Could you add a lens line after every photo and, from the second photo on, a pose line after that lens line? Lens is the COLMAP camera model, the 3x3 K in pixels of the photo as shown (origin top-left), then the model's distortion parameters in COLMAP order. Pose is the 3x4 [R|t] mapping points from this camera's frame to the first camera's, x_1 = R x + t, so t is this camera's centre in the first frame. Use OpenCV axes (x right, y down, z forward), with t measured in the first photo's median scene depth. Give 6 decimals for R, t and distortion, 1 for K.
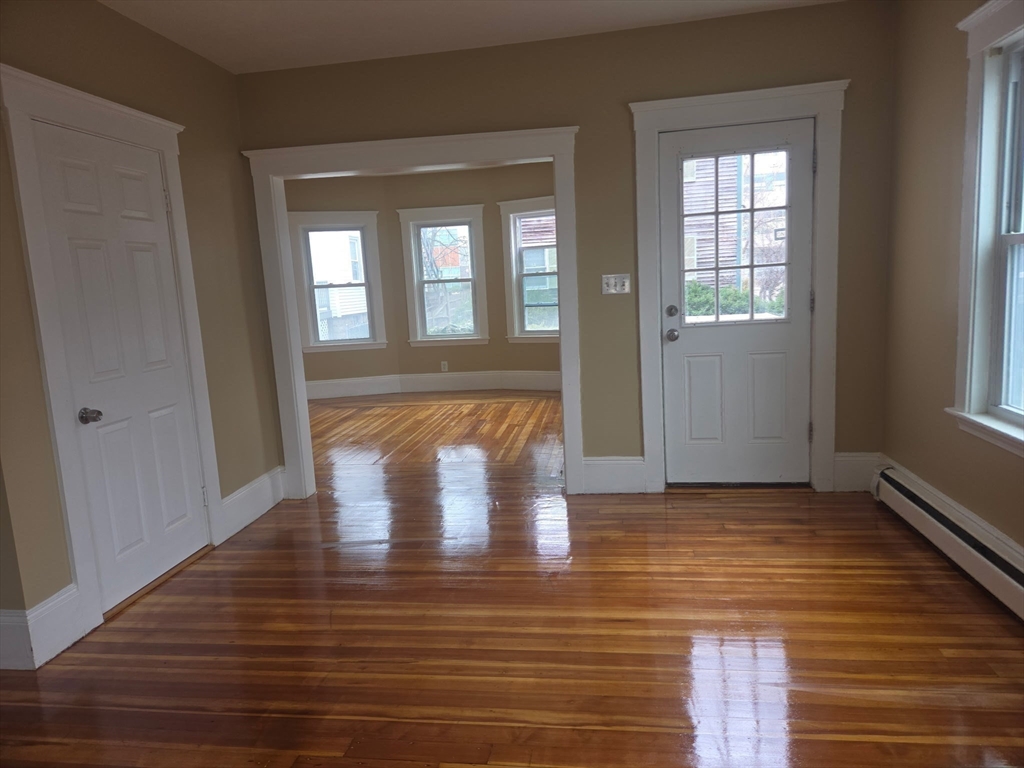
lens RADIAL K [[688.0, 0, 515.0], [0, 688.0, 383.7], [0, 0, 1]] dist [0.041649, -0.017980]
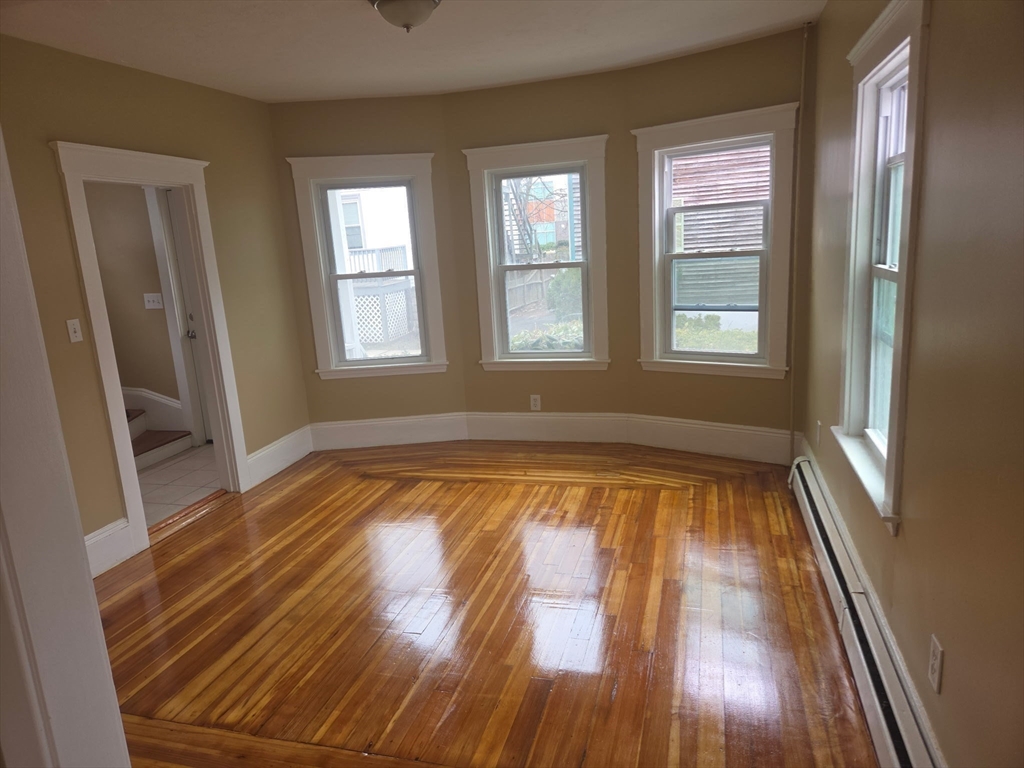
lens RADIAL K [[688.0, 0, 502.3], [0, 688.0, 389.4], [0, 0, 1]] dist [0.041649, -0.017980]
pose [[0.988221, 0.021099, -0.151569, -0.039297], [-0.010125, 0.997295, 0.072809, -0.086091], [0.152695, -0.070416, 0.985761, 0.390139]]
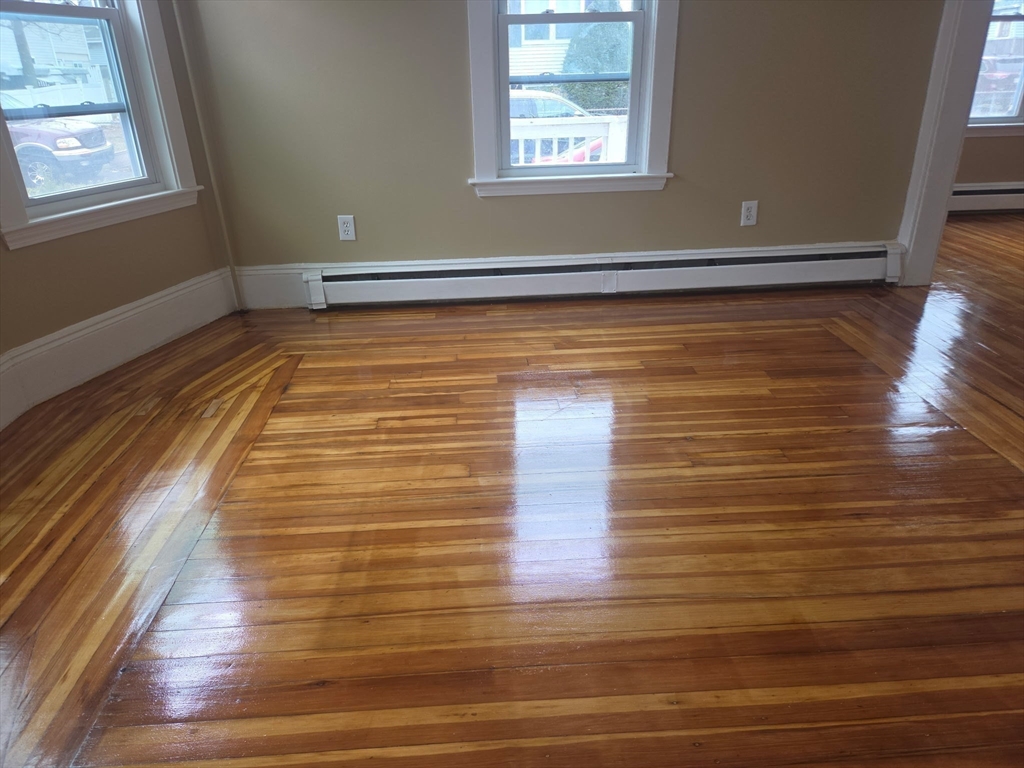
lens RADIAL K [[688.0, 0, 511.5], [0, 688.0, 385.7], [0, 0, 1]] dist [0.041649, -0.017980]
pose [[-0.197477, -0.357019, 0.912984, -0.373515], [0.180030, 0.902277, 0.391773, -0.087284], [-0.963635, 0.241731, -0.113905, 0.879787]]
